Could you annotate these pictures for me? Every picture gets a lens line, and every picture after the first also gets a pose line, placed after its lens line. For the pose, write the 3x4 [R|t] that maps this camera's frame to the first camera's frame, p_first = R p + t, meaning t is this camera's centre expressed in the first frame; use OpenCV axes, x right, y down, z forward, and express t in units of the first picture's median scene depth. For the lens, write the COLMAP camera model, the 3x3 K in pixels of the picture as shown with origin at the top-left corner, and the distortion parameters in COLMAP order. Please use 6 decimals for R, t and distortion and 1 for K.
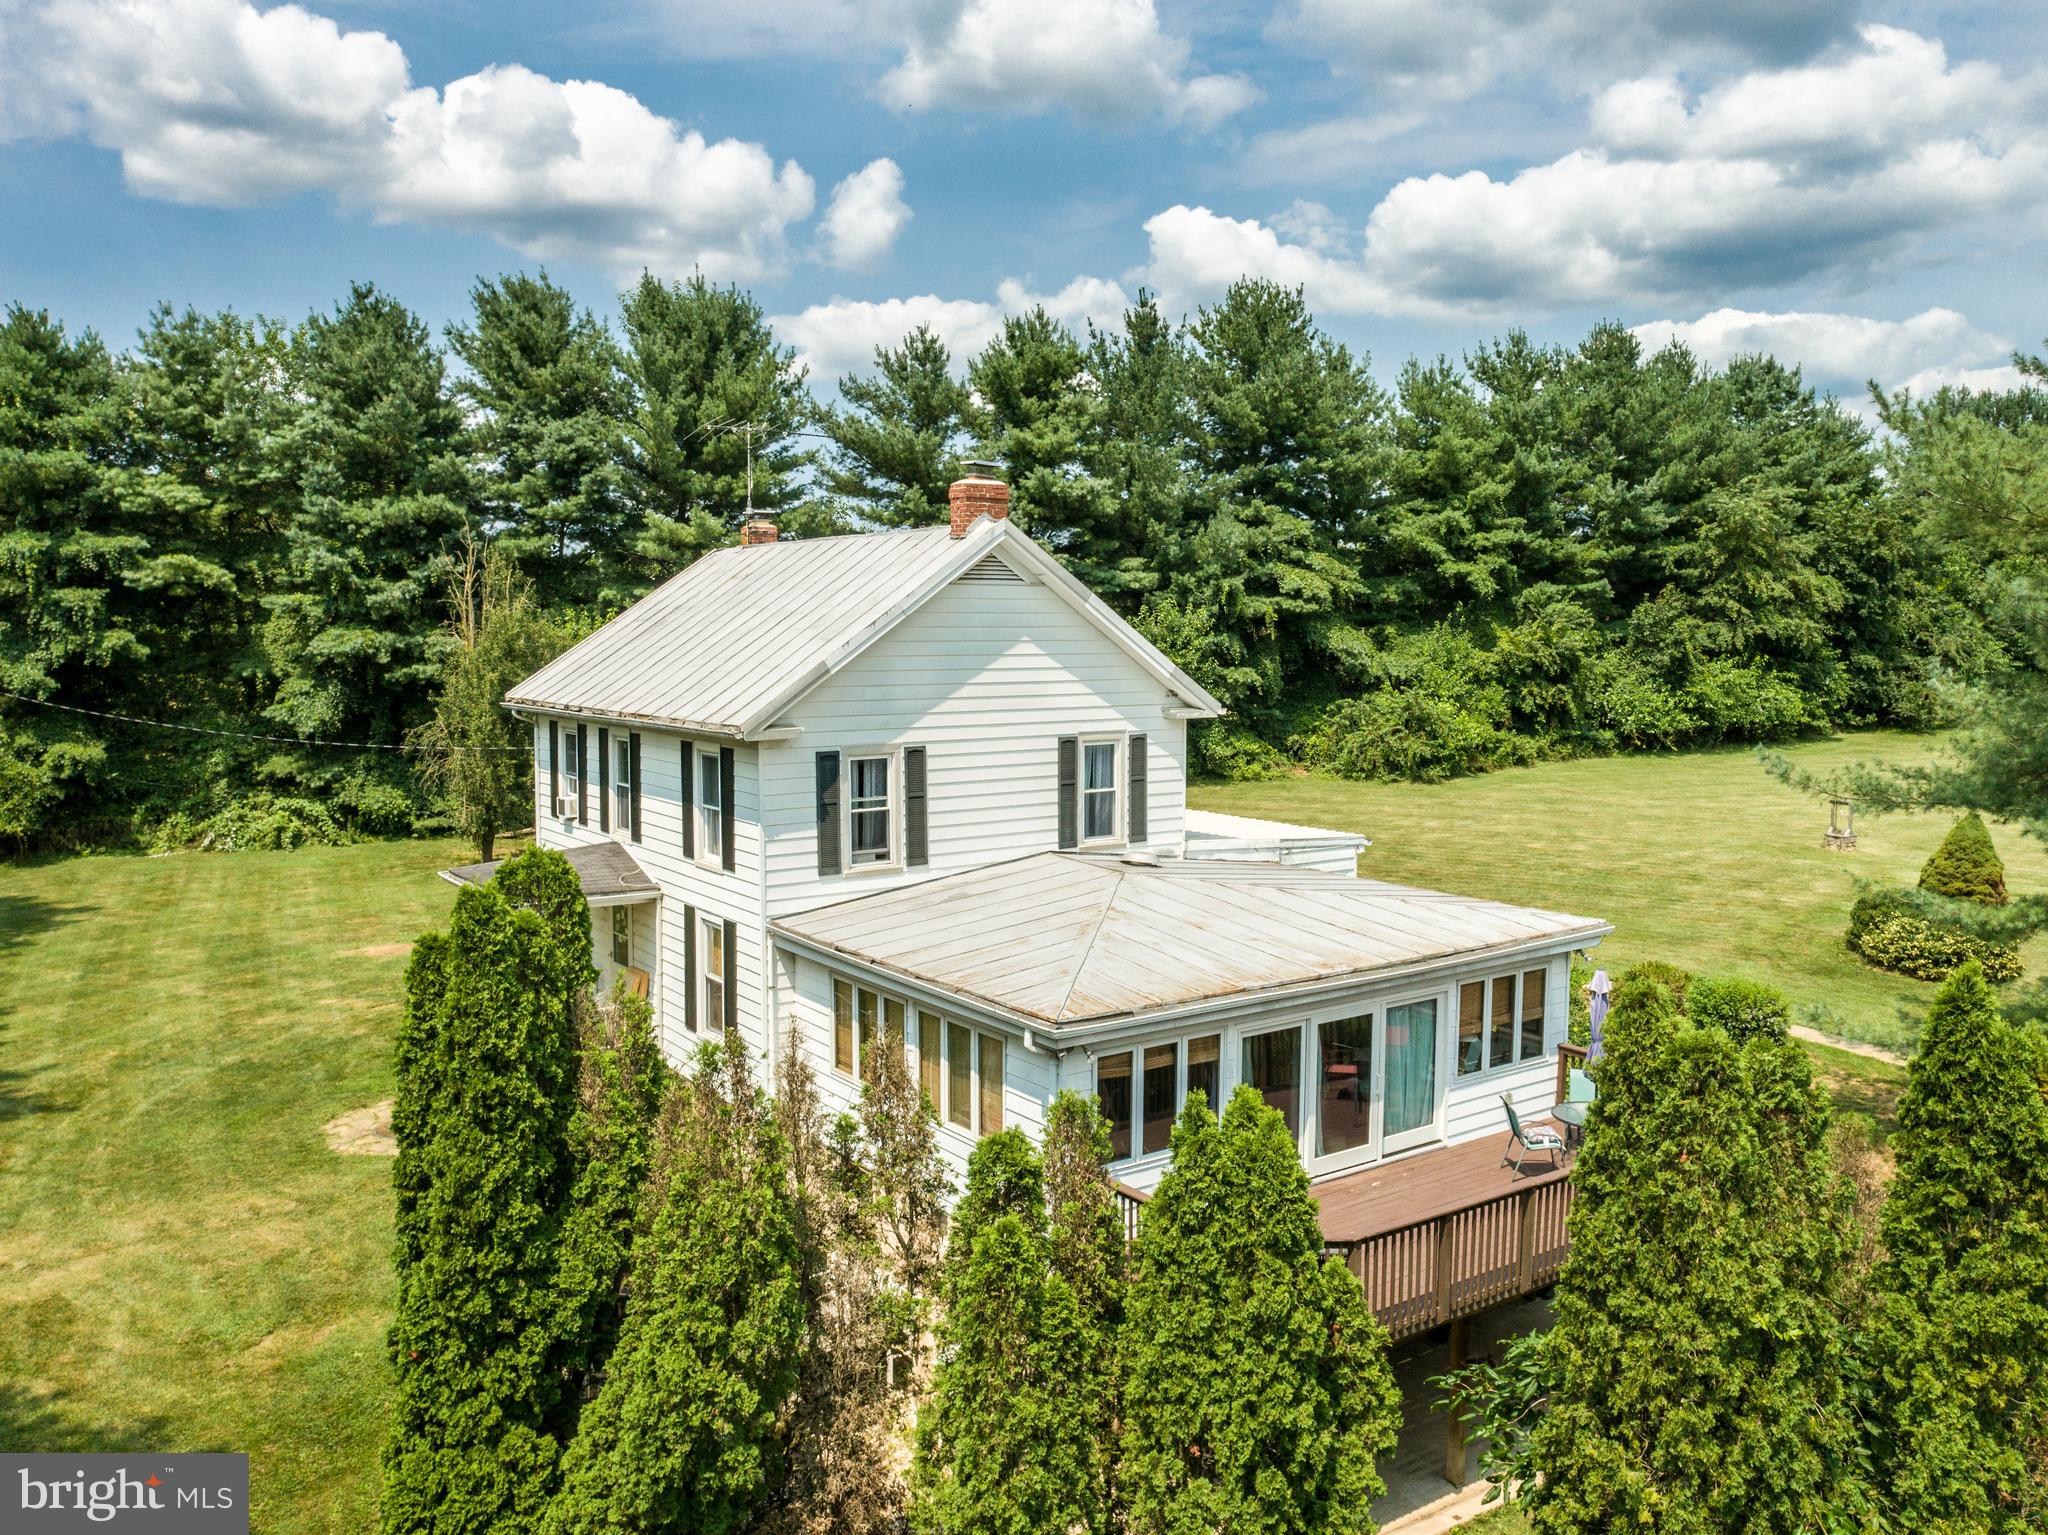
lens RADIAL K [[1592.6, 0, 1024.0], [0, 1592.6, 767.5], [0, 0, 1]] dist [-0.021955, 0.003812]
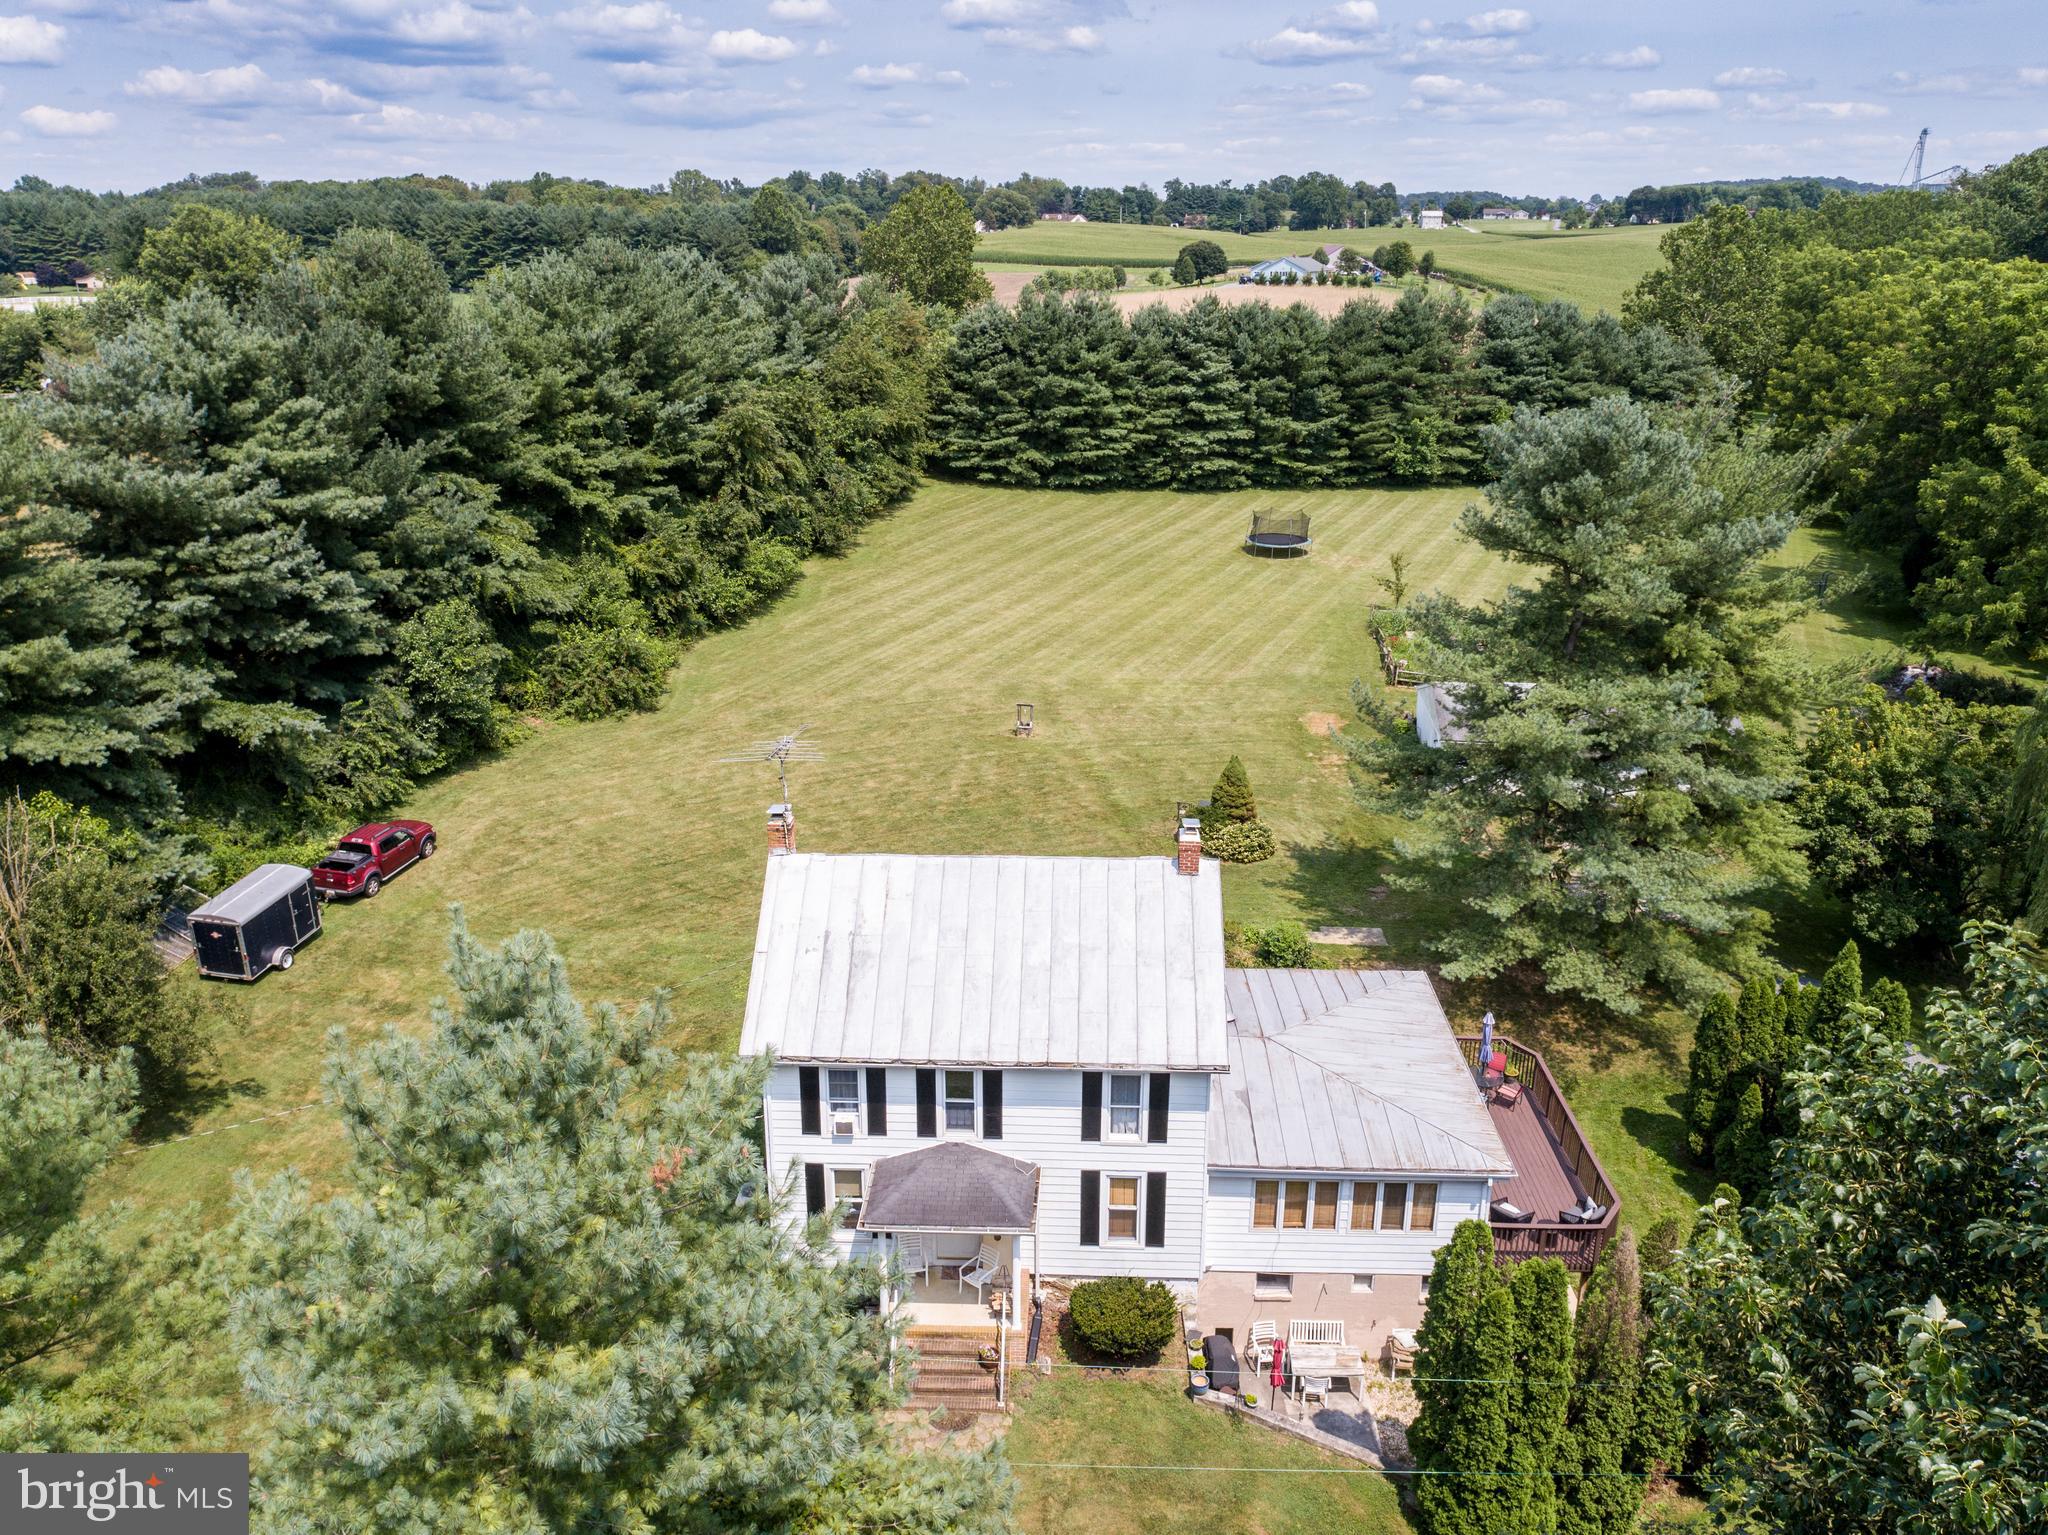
lens RADIAL K [[1556.7, 0, 1016.9], [0, 1556.7, 773.0], [0, 0, 1]] dist [-0.022757, 0.015856]
pose [[0.610532, -0.262727, 0.747145, -0.556485], [0.075544, 0.958392, 0.275279, -0.299309], [-0.788381, -0.111624, 0.604976, 0.112232]]
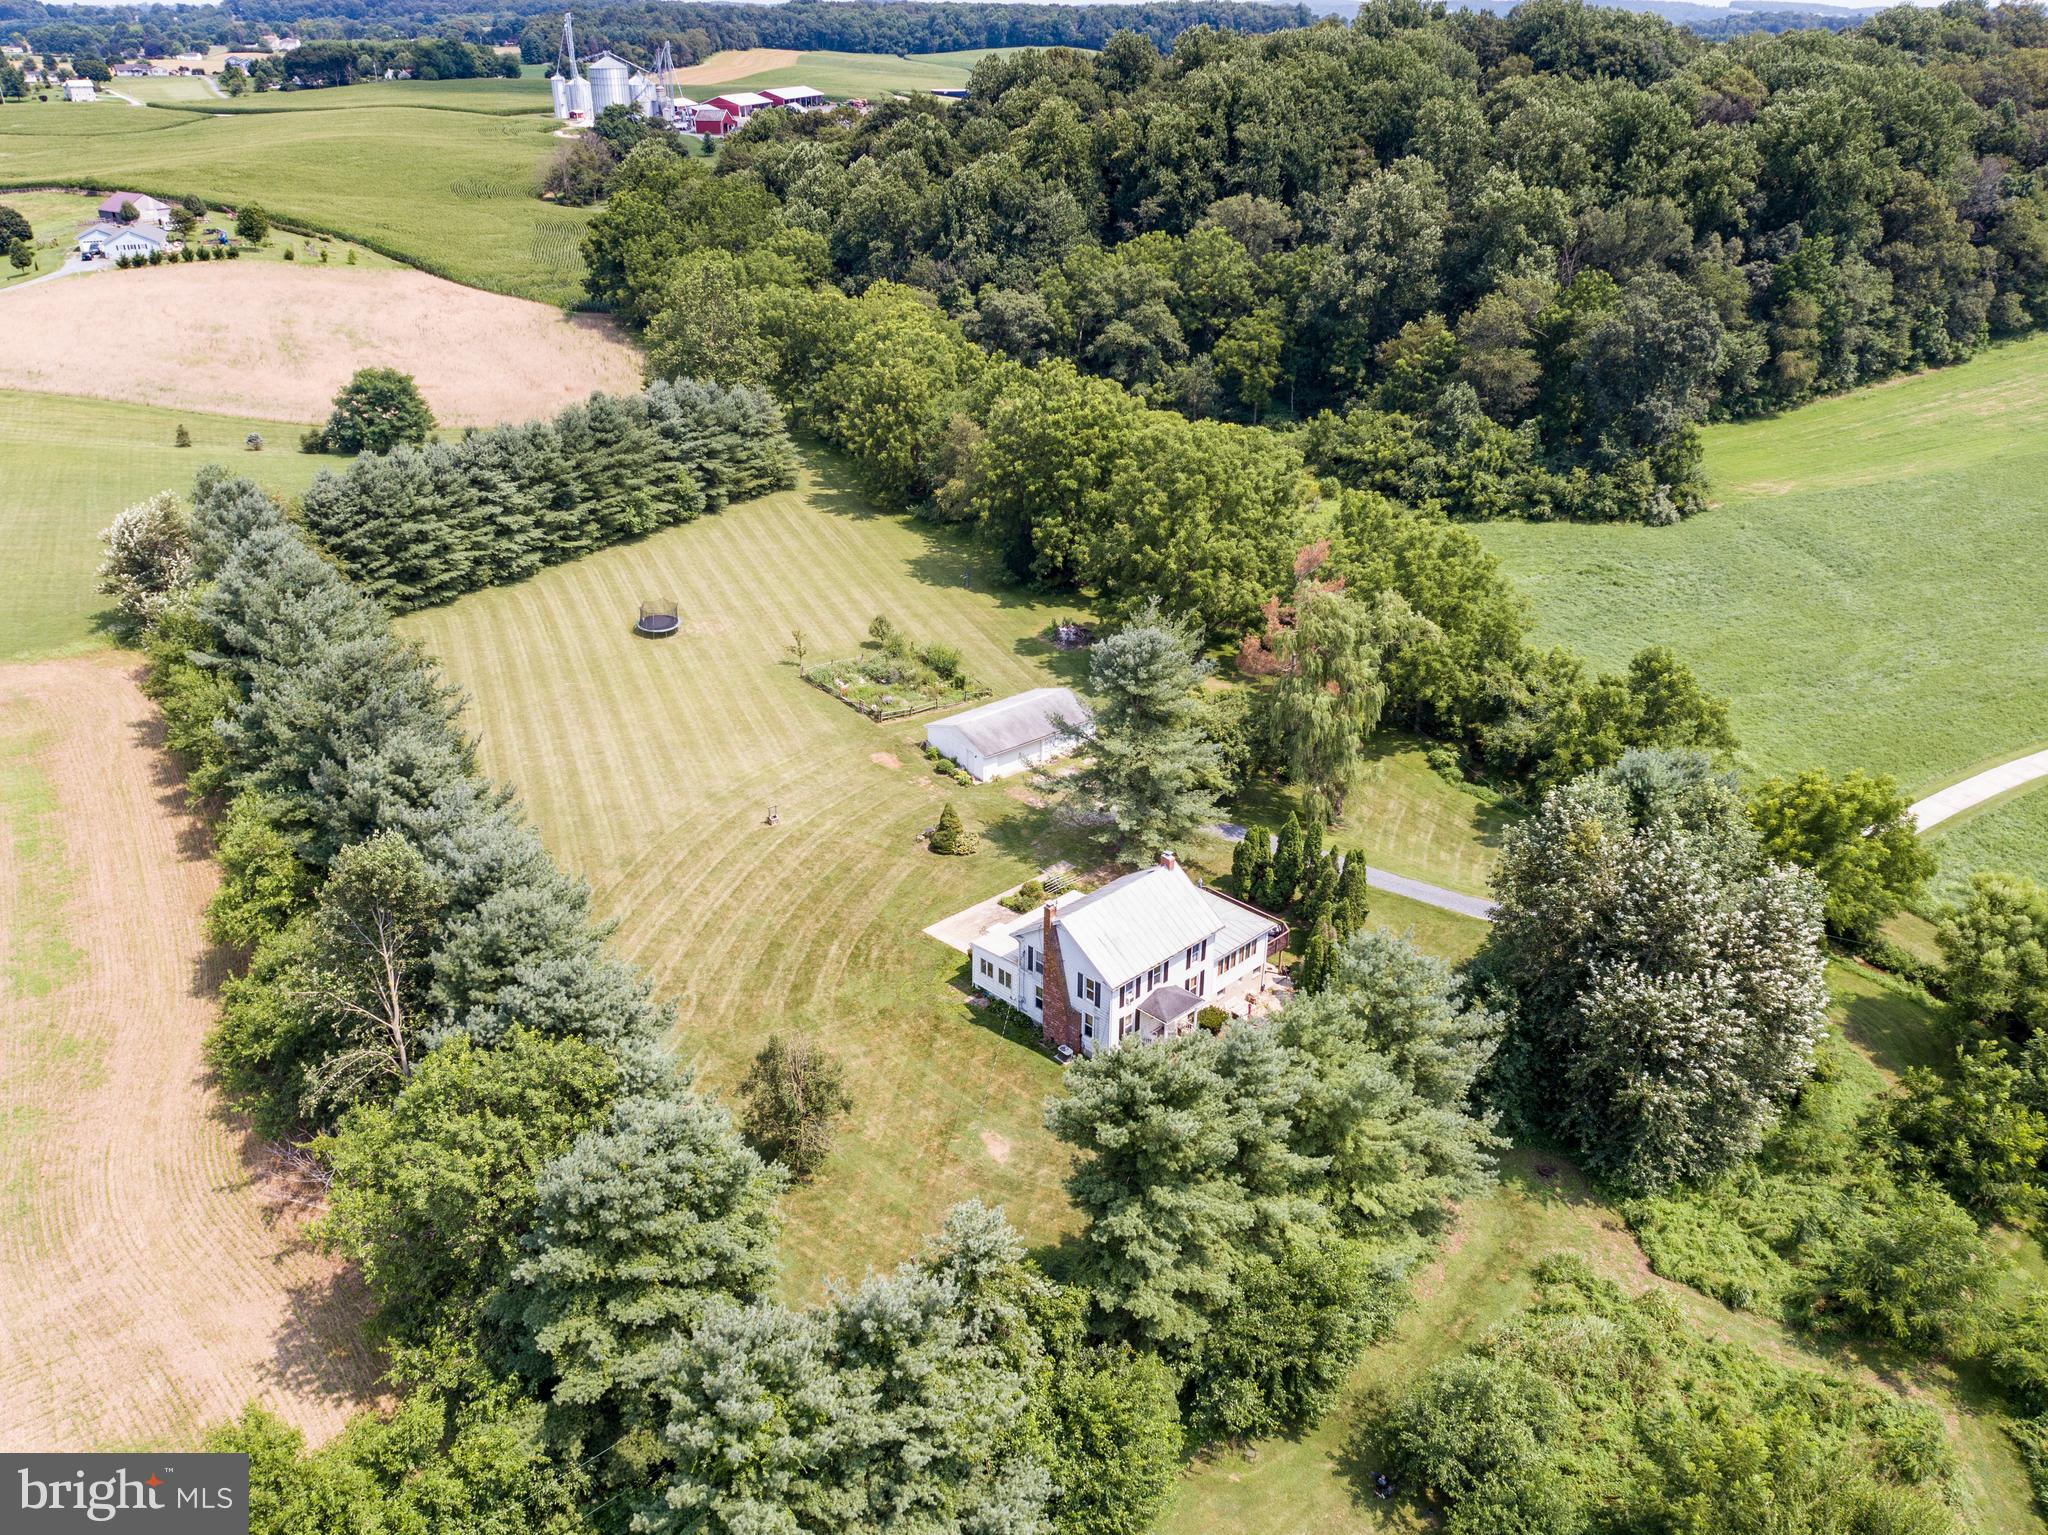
lens RADIAL K [[1584.5, 0, 1024.0], [0, 1584.5, 767.5], [0, 0, 1]] dist [-0.027637, 0.031403]
pose [[-0.161439, -0.424743, 0.890803, -1.641086], [0.085197, 0.893275, 0.441362, -1.035885], [-0.983198, 0.147147, -0.108022, 0.819875]]
